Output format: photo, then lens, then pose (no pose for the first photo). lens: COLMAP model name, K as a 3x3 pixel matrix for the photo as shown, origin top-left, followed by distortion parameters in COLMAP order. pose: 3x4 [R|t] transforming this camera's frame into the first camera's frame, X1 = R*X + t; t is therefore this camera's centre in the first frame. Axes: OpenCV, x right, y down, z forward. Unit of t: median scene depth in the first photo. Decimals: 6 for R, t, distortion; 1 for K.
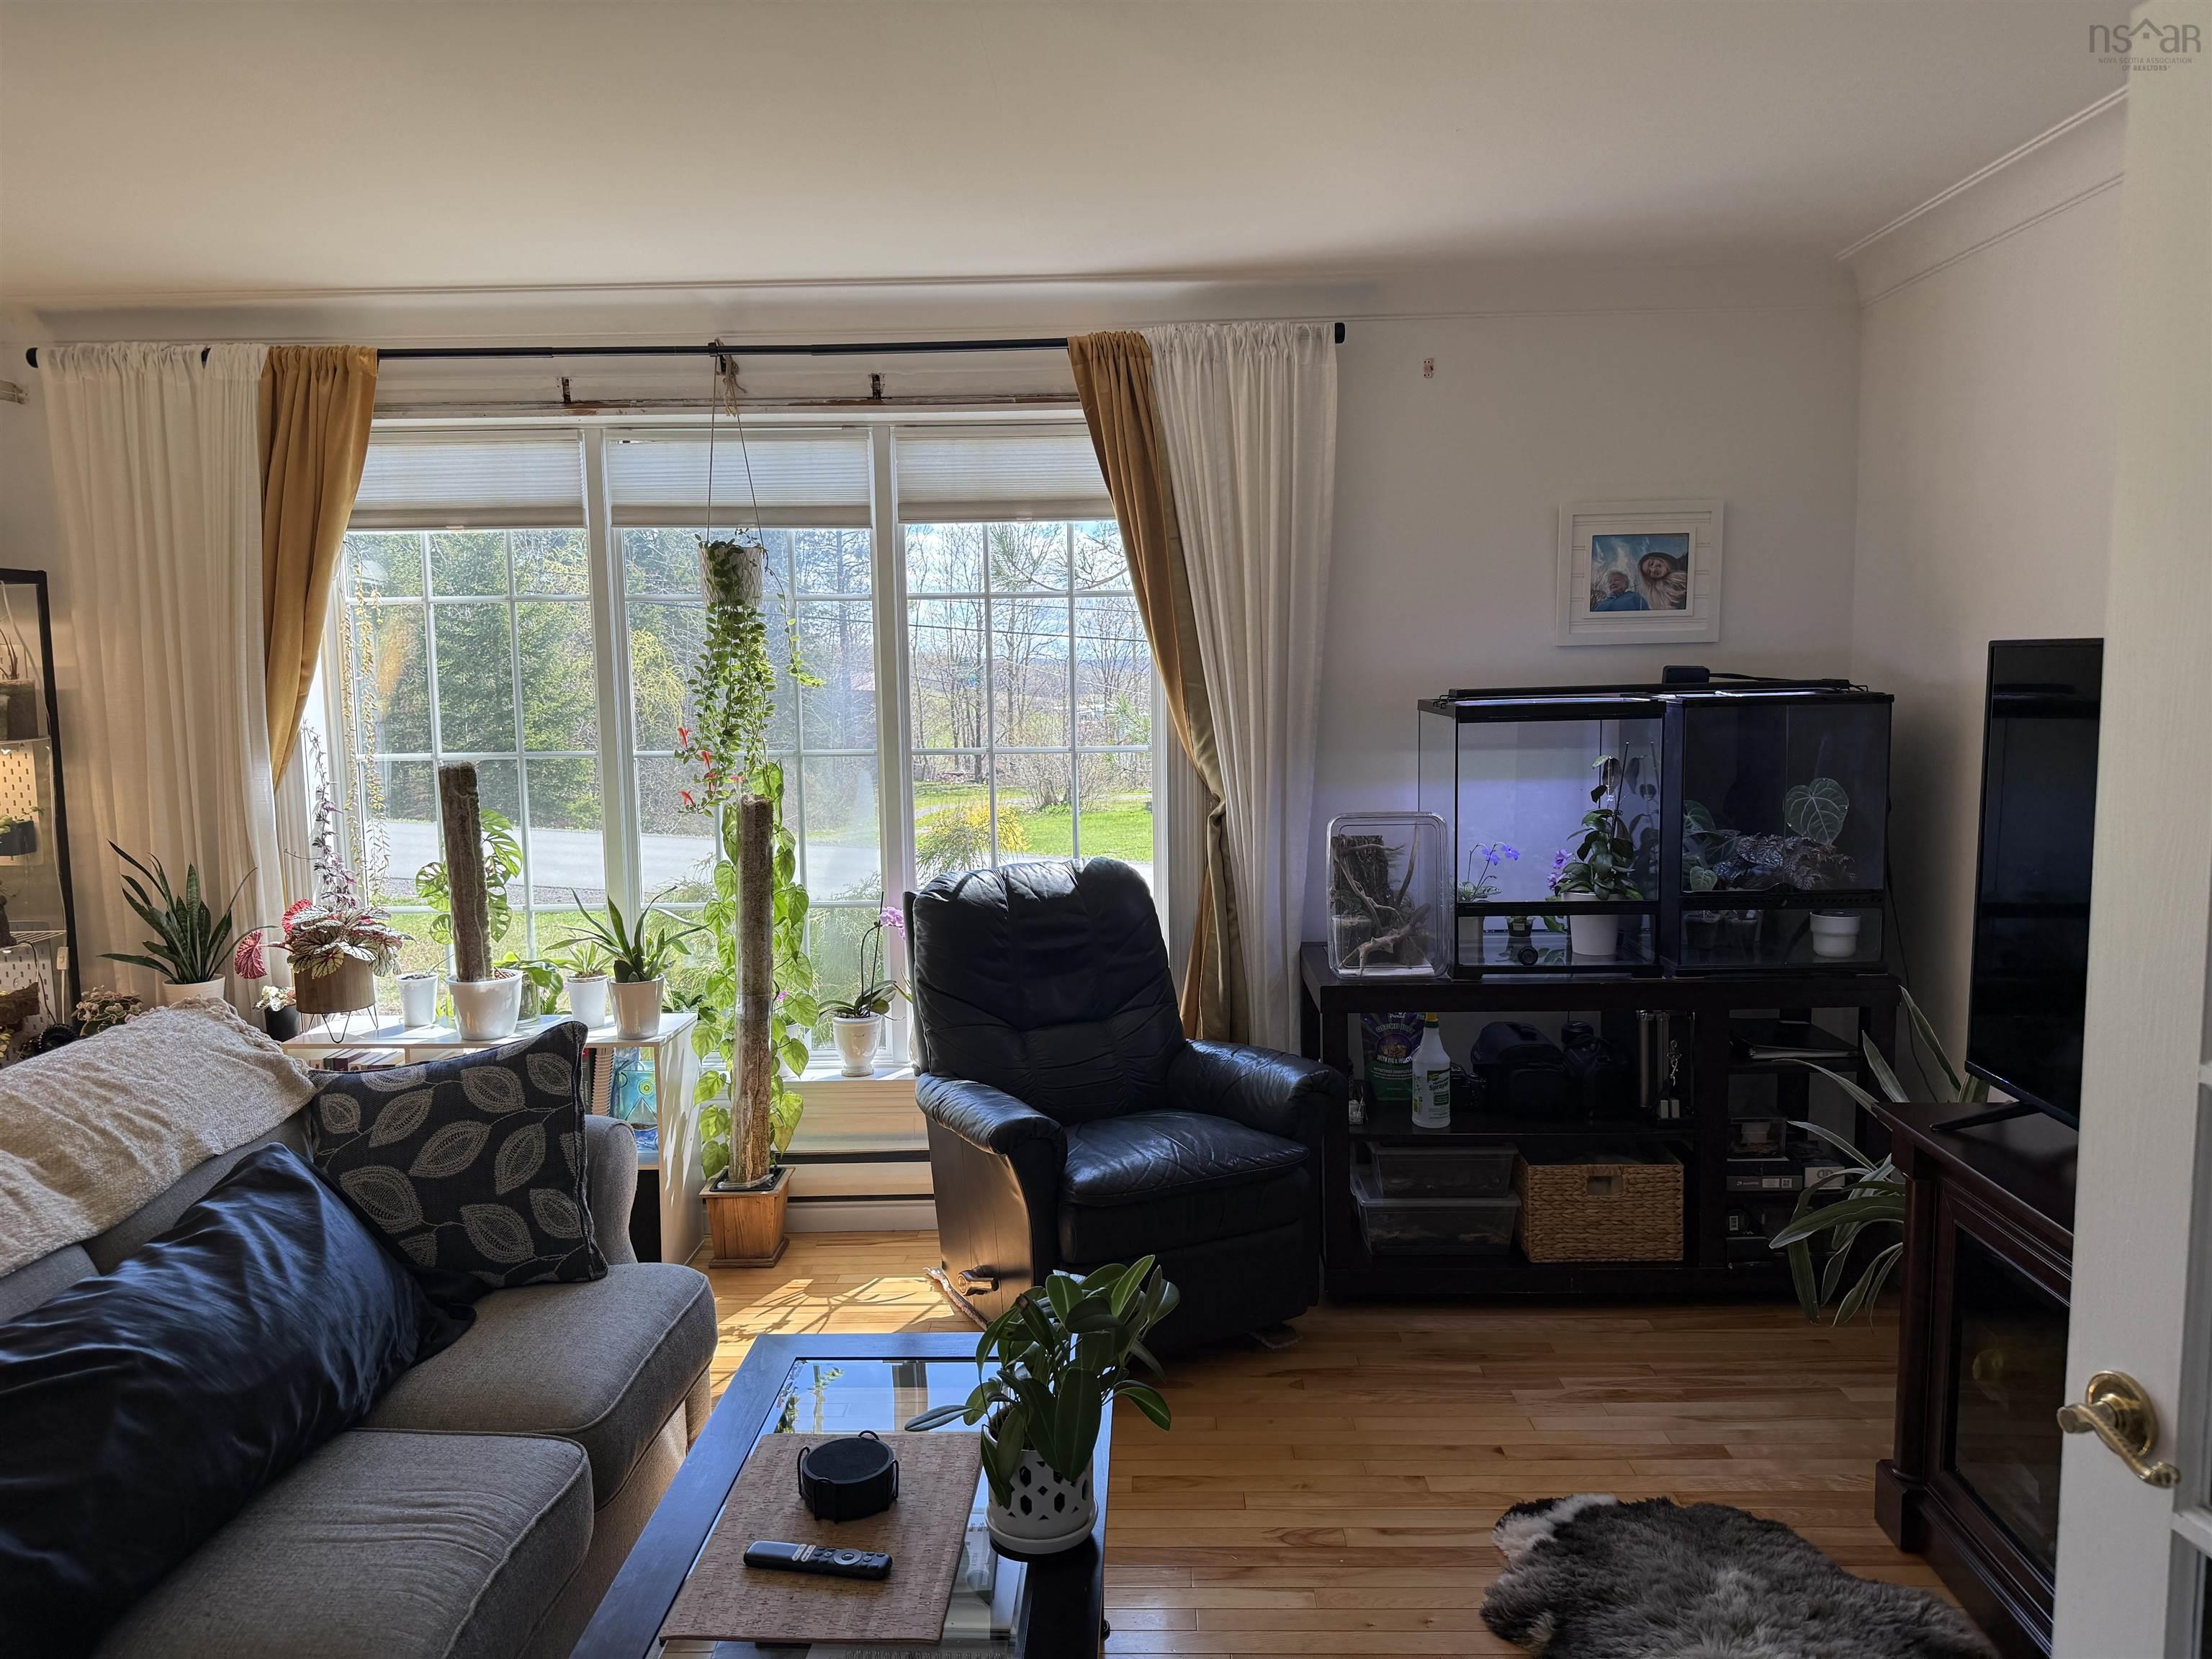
lens RADIAL K [[1556.1, 0, 1103.3], [0, 1556.1, 822.5], [0, 0, 1]] dist [0.006459, -0.043011]
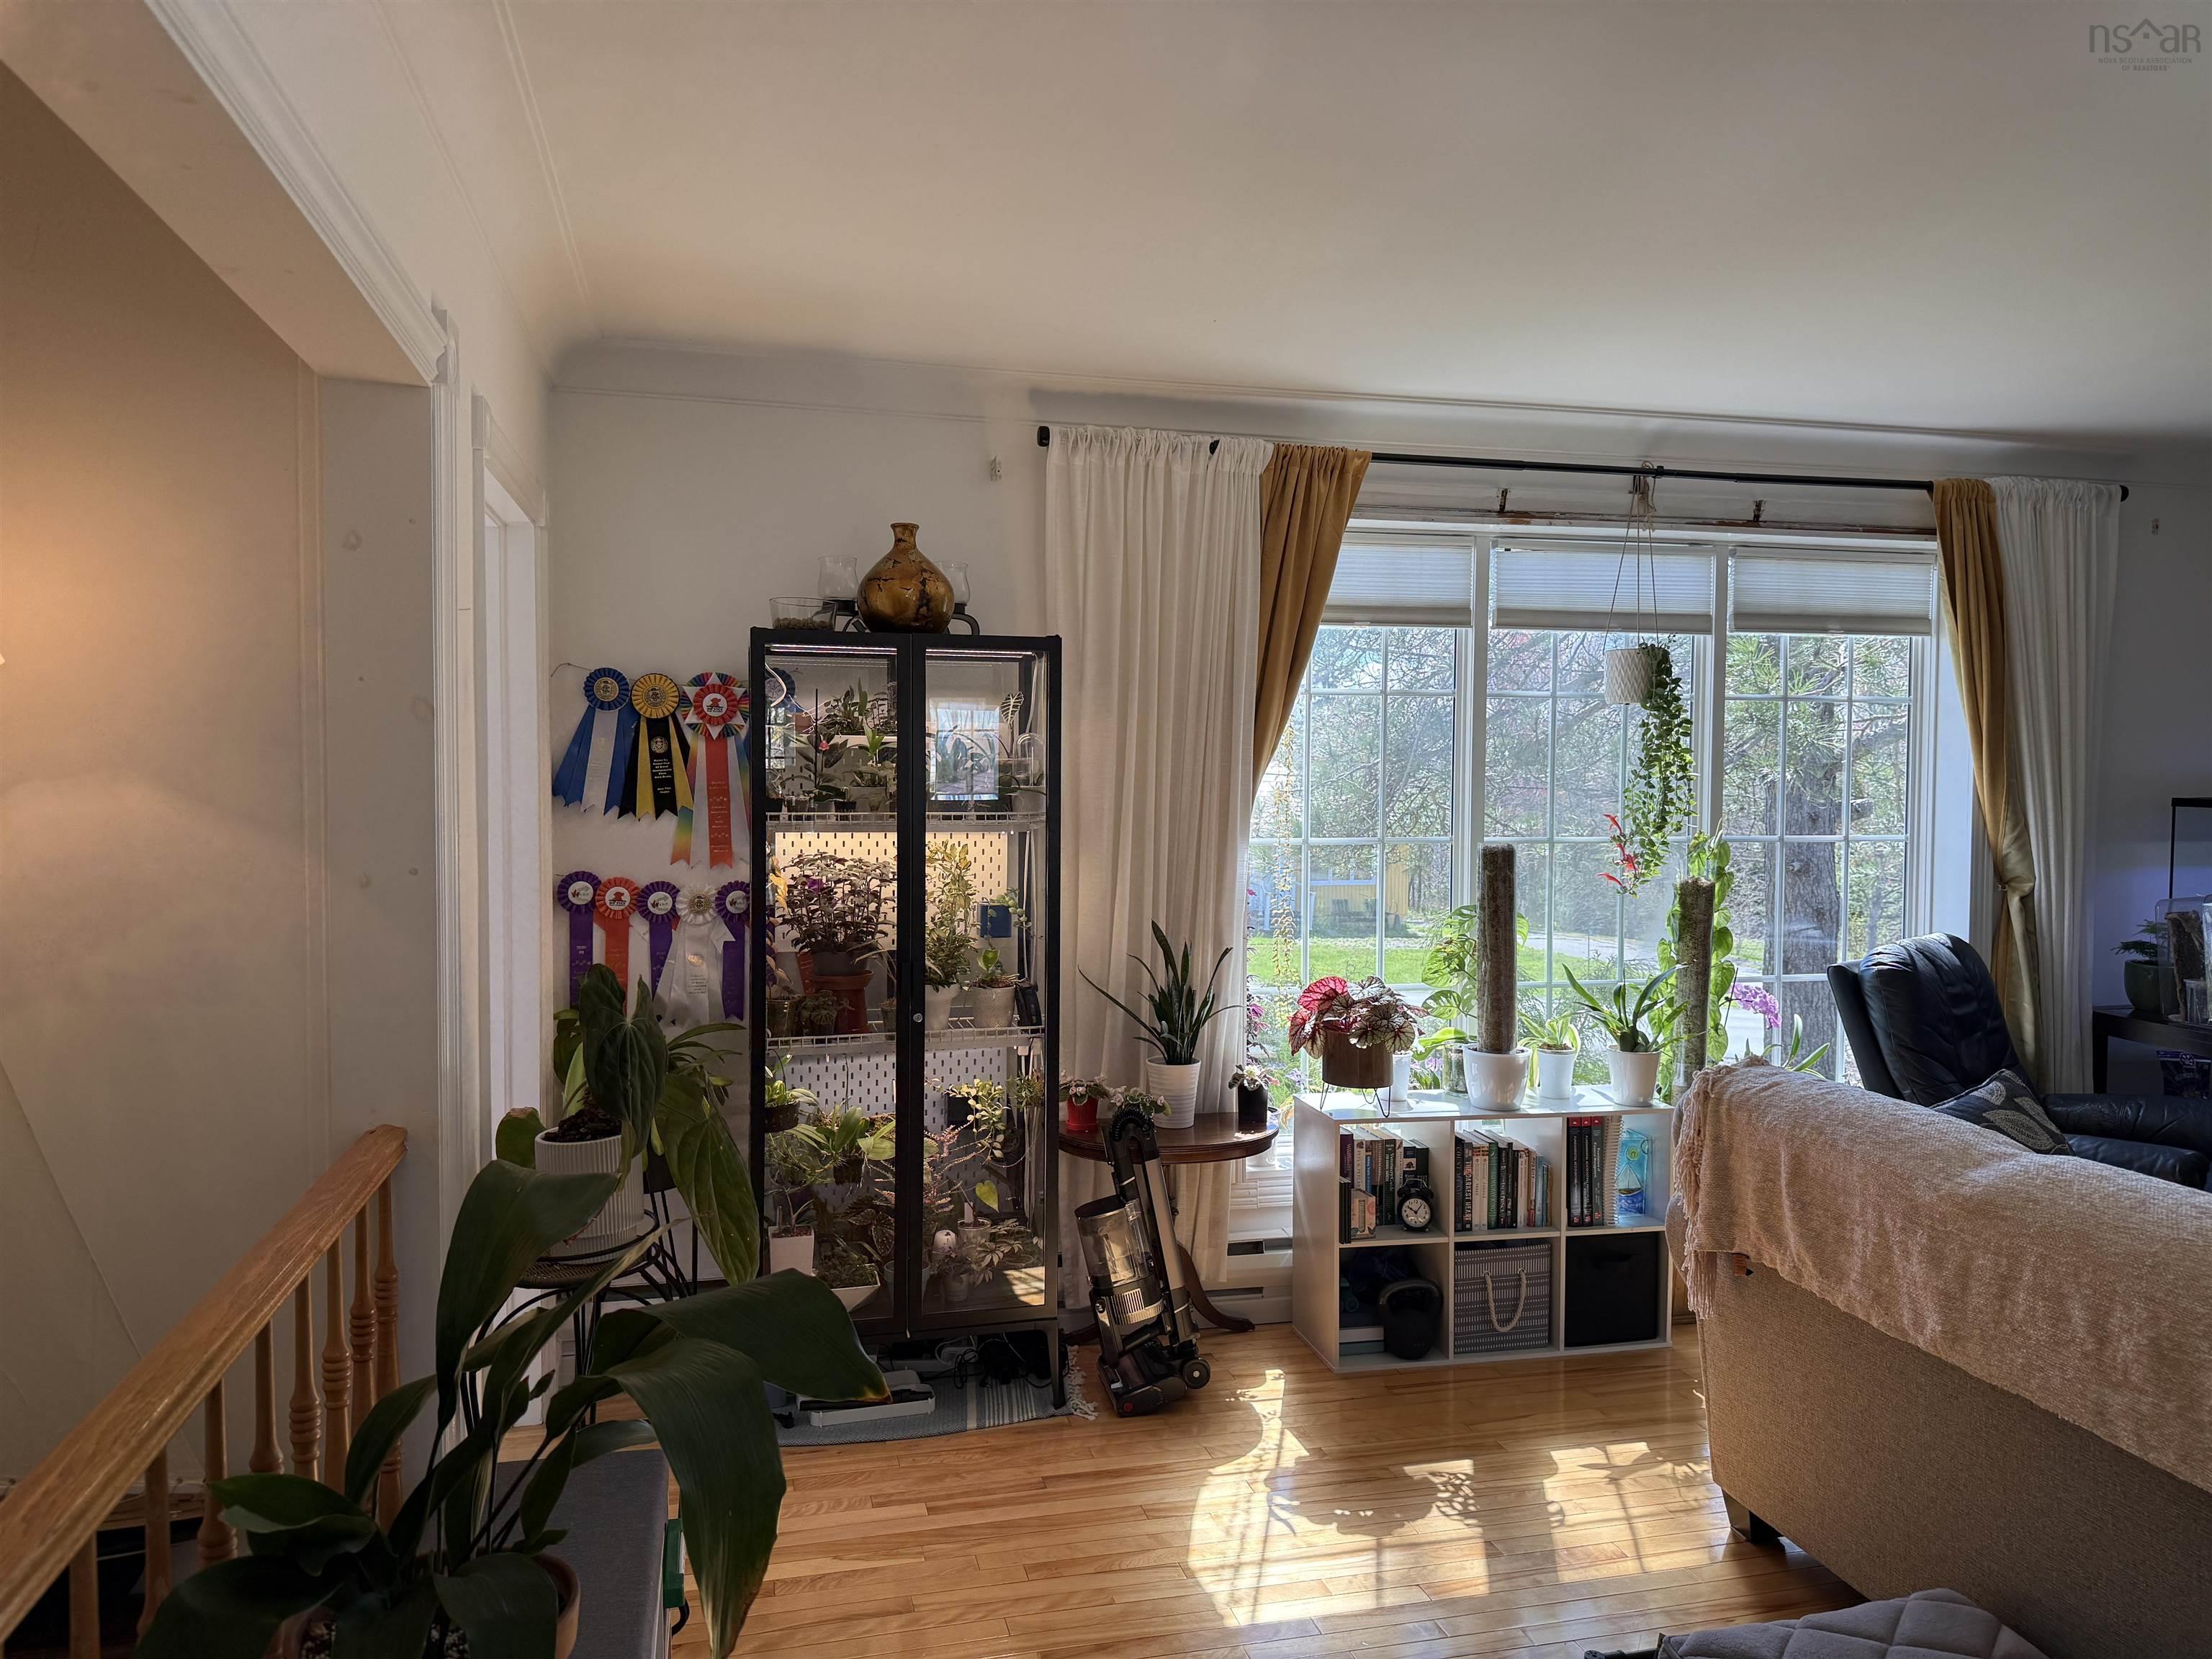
lens RADIAL K [[1556.1, 0, 1096.2], [0, 1556.1, 833.4], [0, 0, 1]] dist [0.006459, -0.043011]
pose [[0.965225, -0.003852, 0.261391, -0.907148], [0.015455, 0.998983, -0.042349, -0.007475], [-0.260962, 0.044916, 0.964303, 0.049495]]
